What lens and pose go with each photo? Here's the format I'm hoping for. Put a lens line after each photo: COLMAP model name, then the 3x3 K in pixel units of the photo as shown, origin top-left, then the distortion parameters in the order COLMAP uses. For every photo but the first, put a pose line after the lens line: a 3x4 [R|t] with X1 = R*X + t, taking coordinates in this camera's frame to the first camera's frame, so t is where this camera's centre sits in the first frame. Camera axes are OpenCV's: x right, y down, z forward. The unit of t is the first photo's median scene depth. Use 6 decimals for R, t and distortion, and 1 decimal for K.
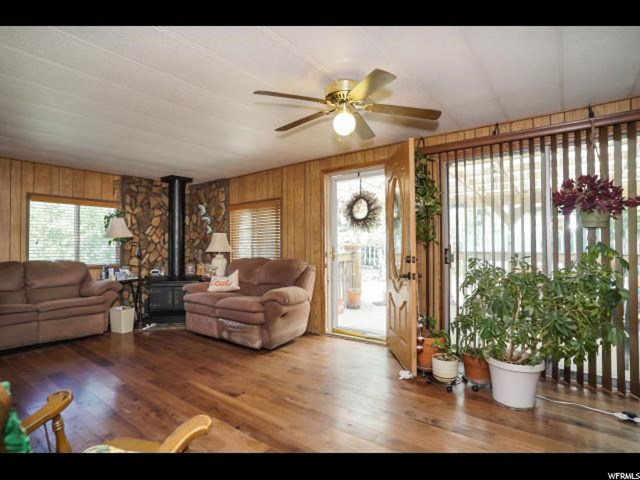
lens RADIAL K [[337.6, 0, 316.9], [0, 337.6, 238.9], [0, 0, 1]] dist [-0.078707, 0.045742]
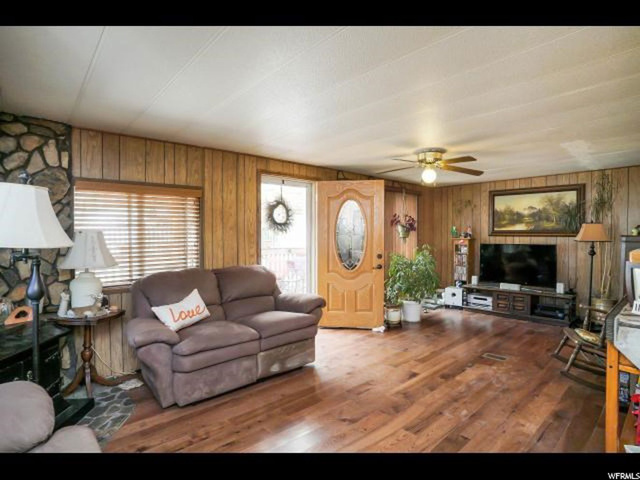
lens RADIAL K [[337.6, 0, 316.9], [0, 337.6, 238.9], [0, 0, 1]] dist [-0.078707, 0.045742]
pose [[0.175768, -0.007077, 0.984406, -0.956672], [-0.017729, 0.999789, 0.010353, -0.022470], [-0.984272, -0.019272, 0.175606, 0.724347]]
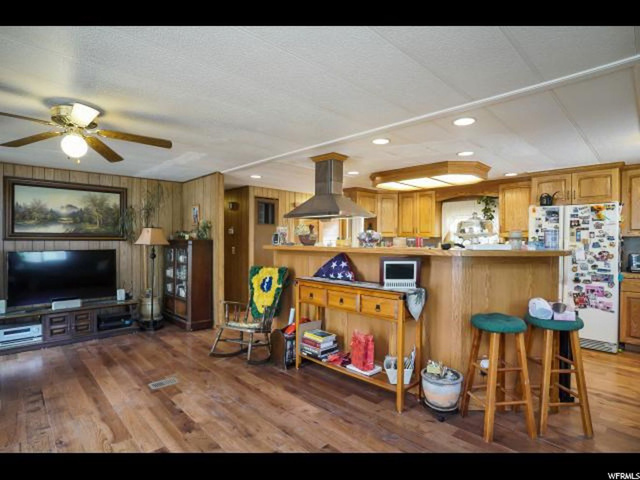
lens RADIAL K [[337.6, 0, 316.9], [0, 337.6, 238.9], [0, 0, 1]] dist [-0.078707, 0.045742]
pose [[-0.988950, 0.001861, 0.148236, -0.468452], [-0.000489, 0.999875, -0.015809, -0.022474], [-0.148247, -0.015707, -0.988826, 1.094041]]
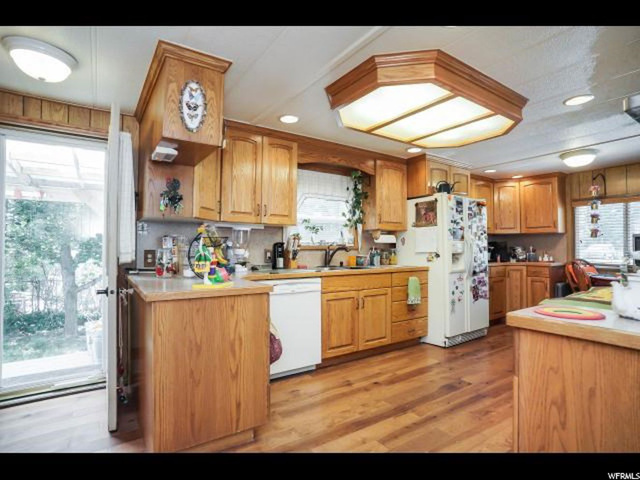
lens RADIAL K [[337.6, 0, 316.9], [0, 337.6, 238.9], [0, 0, 1]] dist [-0.078707, 0.045742]
pose [[-0.305150, -0.020582, -0.952082, -0.000993], [0.014070, 0.999560, -0.026118, 0.002210], [0.952200, -0.021365, -0.304726, -0.143455]]
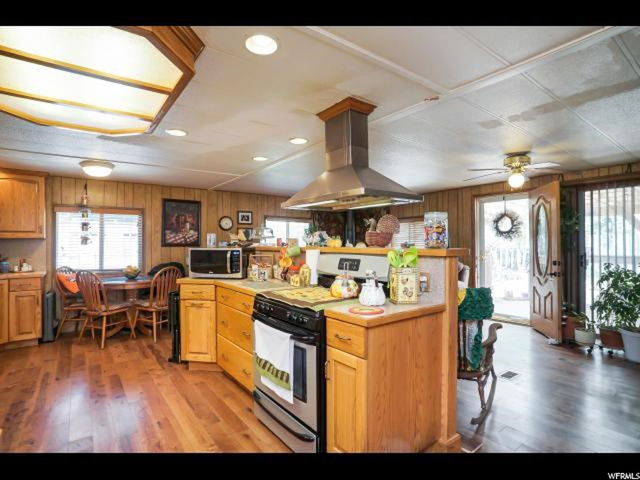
lens RADIAL K [[337.6, 0, 316.9], [0, 337.6, 238.9], [0, 0, 1]] dist [-0.078707, 0.045742]
pose [[0.964477, -0.003333, -0.264146, -0.253484], [0.004524, 0.999982, 0.003901, -0.039598], [0.264129, -0.004957, 0.964475, -0.477436]]
